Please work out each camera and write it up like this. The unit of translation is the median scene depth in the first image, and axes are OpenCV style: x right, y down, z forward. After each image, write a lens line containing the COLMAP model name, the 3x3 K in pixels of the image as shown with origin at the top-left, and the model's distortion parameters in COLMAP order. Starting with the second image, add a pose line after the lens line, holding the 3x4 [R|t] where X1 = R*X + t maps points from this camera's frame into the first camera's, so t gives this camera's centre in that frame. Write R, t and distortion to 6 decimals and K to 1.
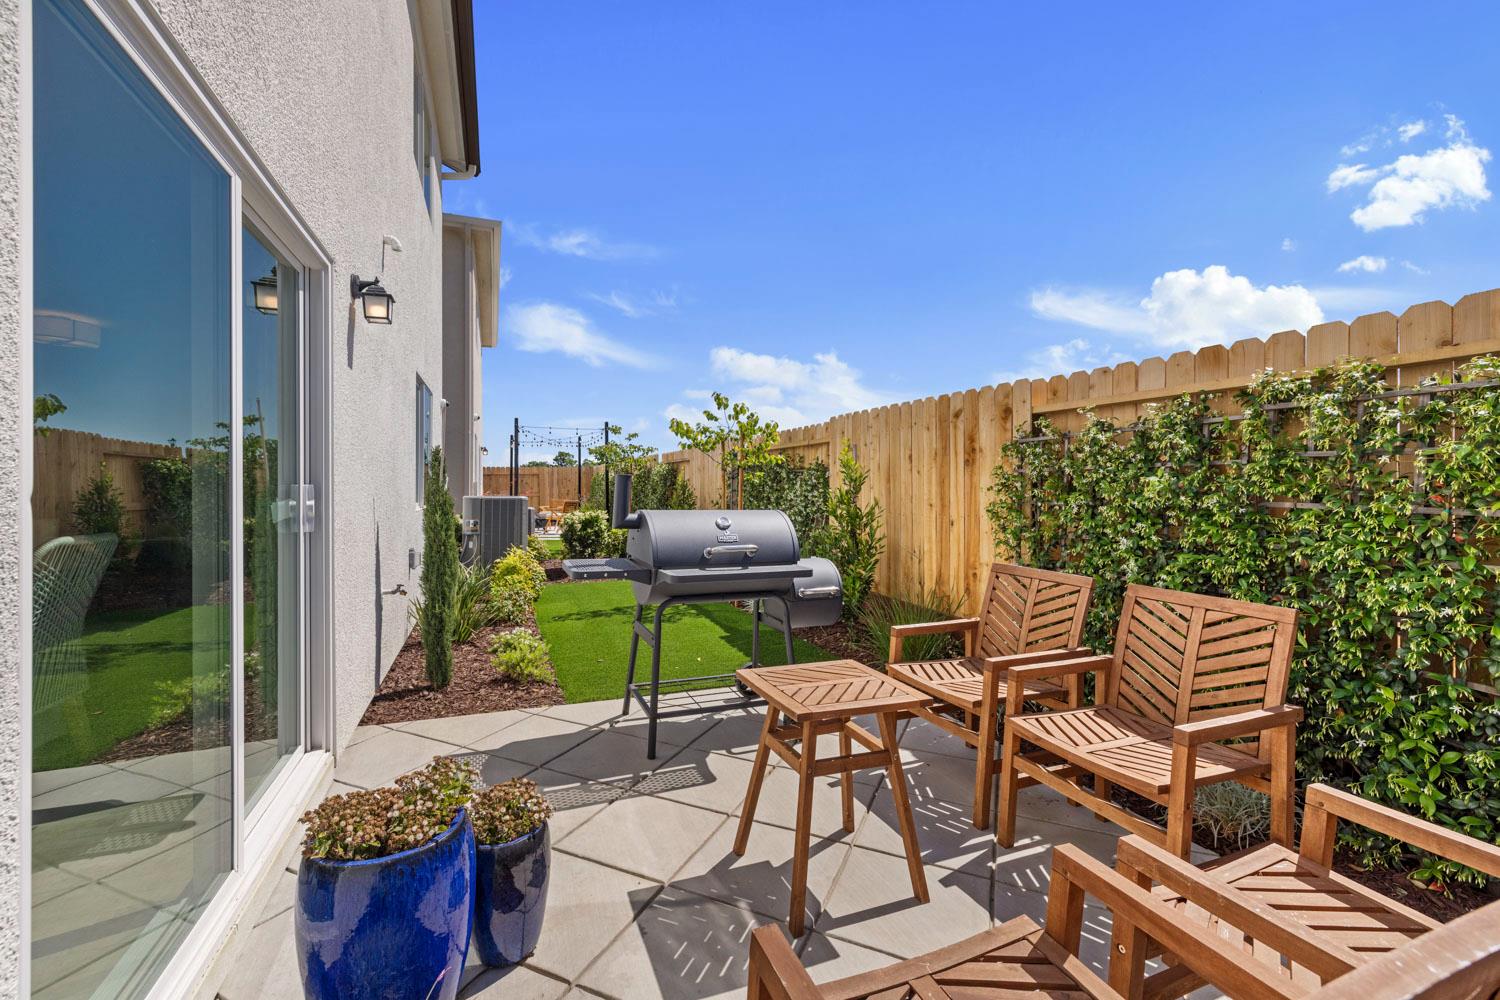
lens RADIAL K [[627.7, 0, 744.1], [0, 627.7, 484.7], [0, 0, 1]] dist [0.000810, -0.000021]
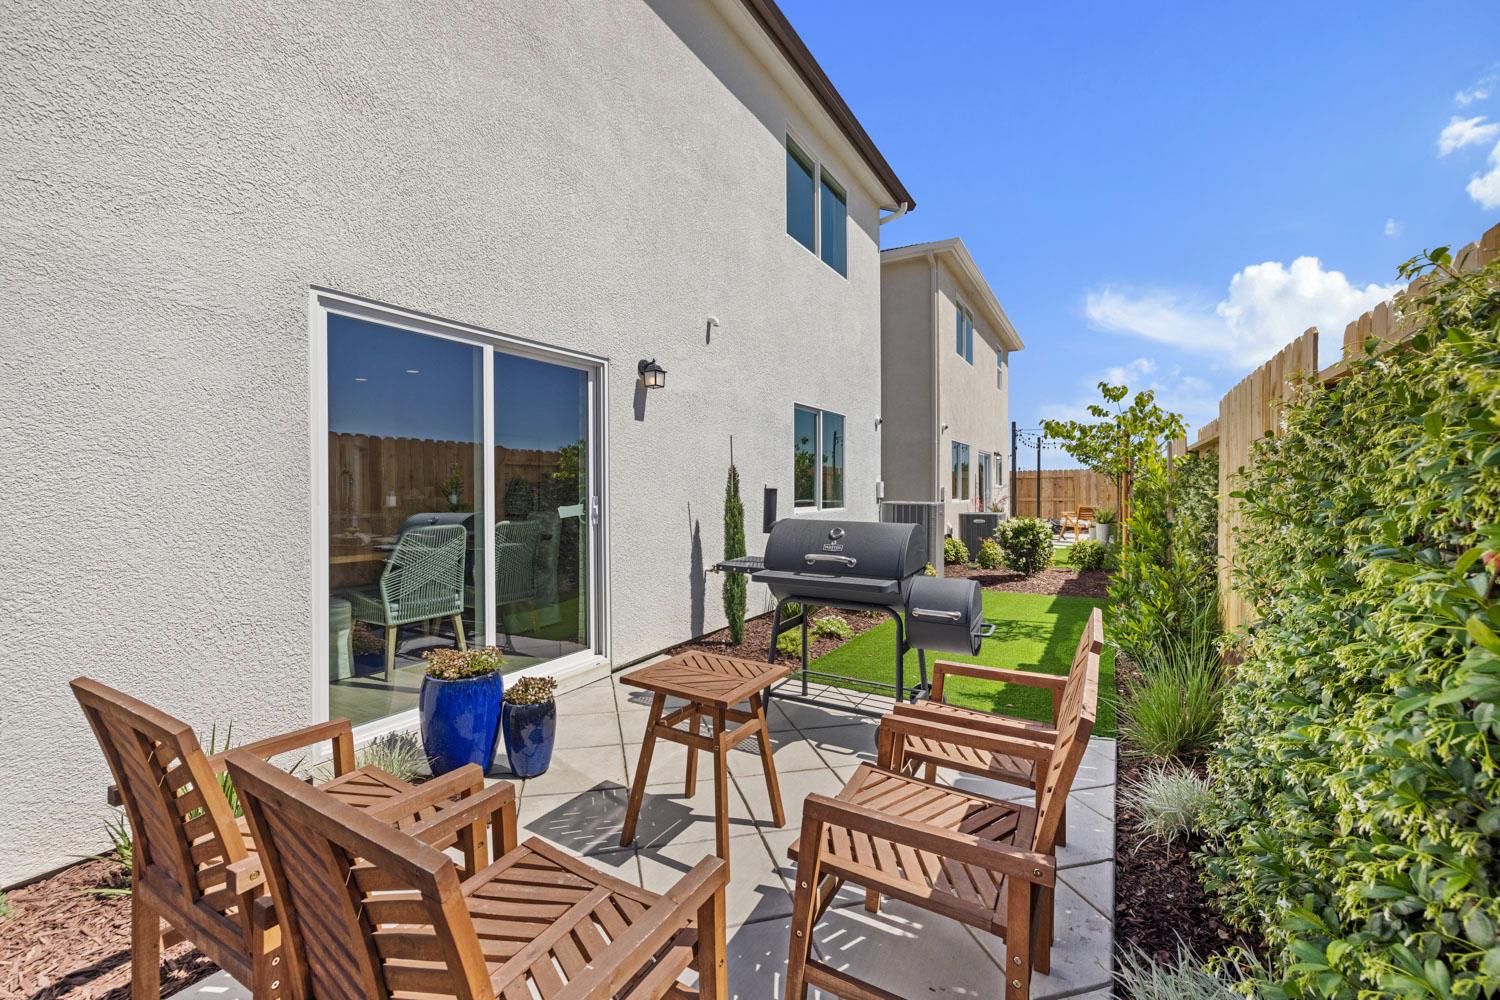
lens RADIAL K [[633.9, 0, 742.1], [0, 633.9, 491.9], [0, 0, 1]] dist [-0.000023, -0.000030]
pose [[0.611957, 0.003622, -0.790883, 0.765041], [0.002787, 0.999973, 0.006736, -0.018248], [0.790886, -0.006326, 0.611931, 0.231646]]
